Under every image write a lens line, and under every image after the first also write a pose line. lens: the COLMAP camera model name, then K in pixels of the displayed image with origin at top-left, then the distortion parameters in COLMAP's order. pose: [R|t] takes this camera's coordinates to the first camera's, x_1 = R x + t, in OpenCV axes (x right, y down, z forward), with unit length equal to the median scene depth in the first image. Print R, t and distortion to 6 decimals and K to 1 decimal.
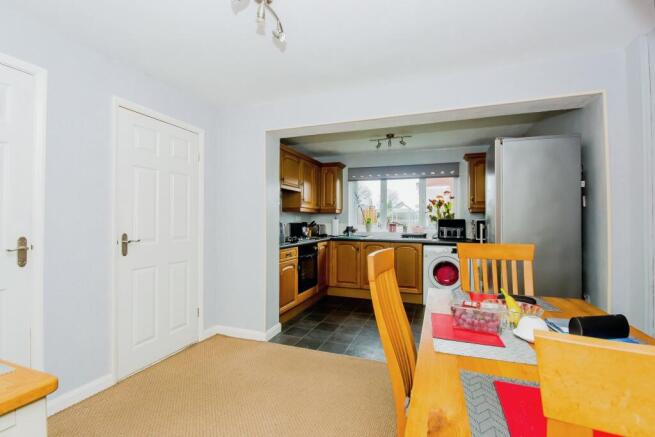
lens RADIAL K [[299.6, 0, 328.8], [0, 299.6, 221.1], [0, 0, 1]] dist [-0.002528, -0.000819]
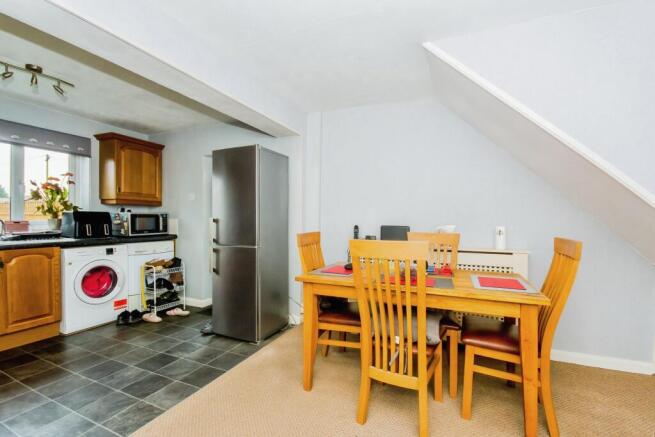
lens RADIAL K [[299.6, 0, 328.8], [0, 299.6, 221.1], [0, 0, 1]] dist [-0.002528, -0.000819]
pose [[0.058708, -0.008875, 0.998236, -0.300085], [-0.005660, 0.999941, 0.009223, 0.006942], [-0.998259, -0.006191, 0.058654, 0.322922]]
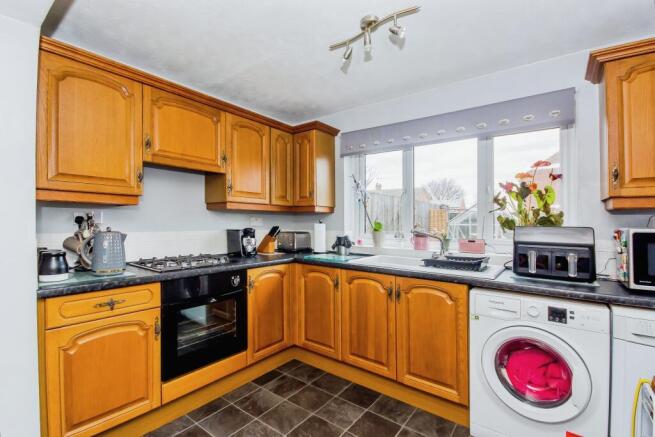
lens RADIAL K [[299.6, 0, 328.8], [0, 299.6, 221.1], [0, 0, 1]] dist [-0.002528, -0.000819]
pose [[0.958423, 0.004769, -0.285310, 0.224823], [-0.005560, 0.999983, -0.001965, -0.010551], [0.285295, 0.003470, 0.958433, 0.501161]]
